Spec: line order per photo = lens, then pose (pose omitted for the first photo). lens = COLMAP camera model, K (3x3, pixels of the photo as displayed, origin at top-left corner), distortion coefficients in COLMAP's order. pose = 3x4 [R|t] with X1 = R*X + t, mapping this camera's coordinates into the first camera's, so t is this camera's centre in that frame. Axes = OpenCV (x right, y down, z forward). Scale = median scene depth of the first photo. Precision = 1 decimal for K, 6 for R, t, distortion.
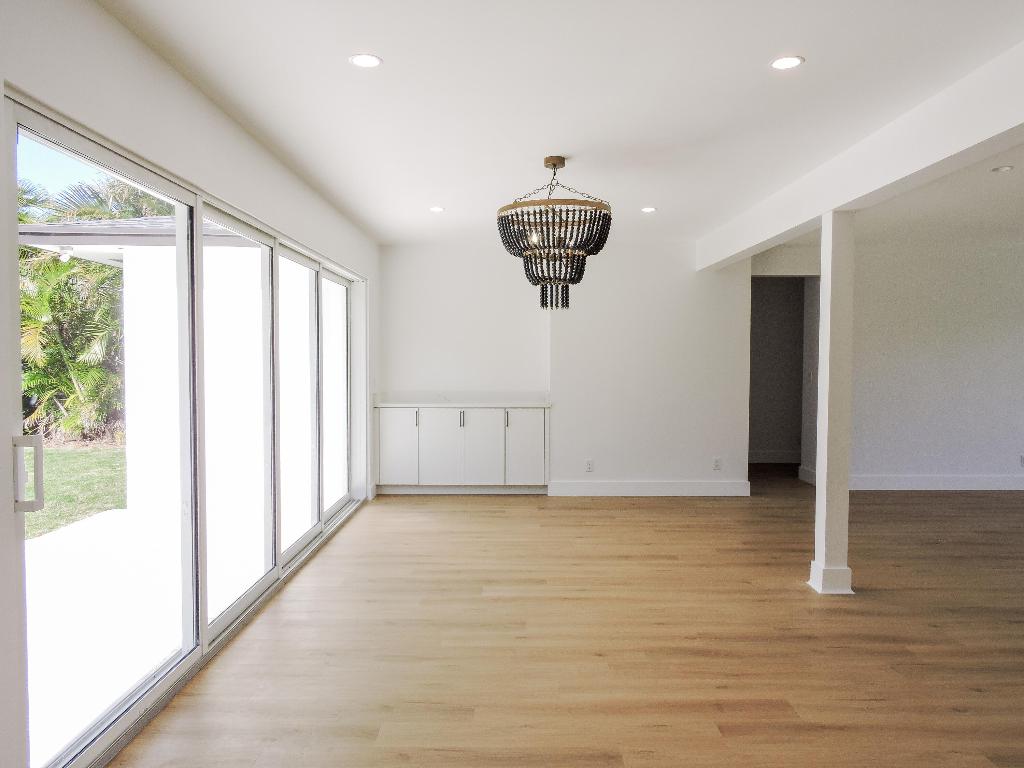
lens RADIAL K [[737.4, 0, 506.2], [0, 737.4, 383.3], [0, 0, 1]] dist [-0.002892, -0.003172]
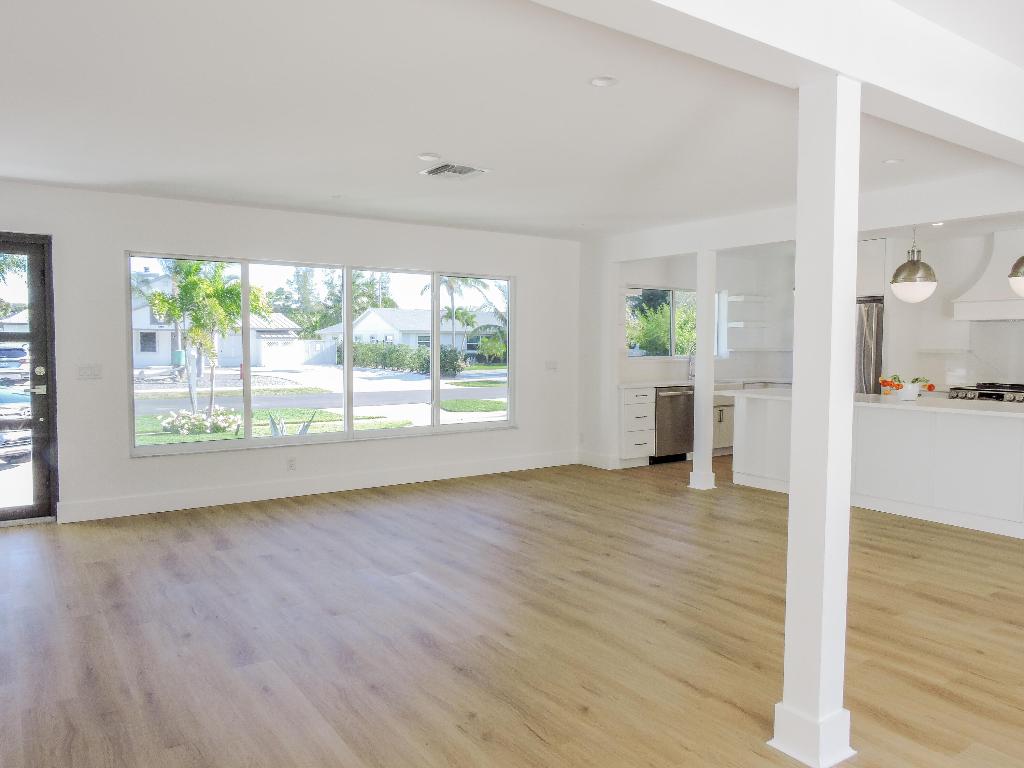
lens RADIAL K [[737.4, 0, 506.2], [0, 737.4, 383.3], [0, 0, 1]] dist [-0.002892, -0.003172]
pose [[-0.583564, -0.045281, 0.810803, 0.155573], [0.024277, 0.997025, 0.073154, -0.059238], [-0.811704, 0.062374, -0.580729, 1.794994]]
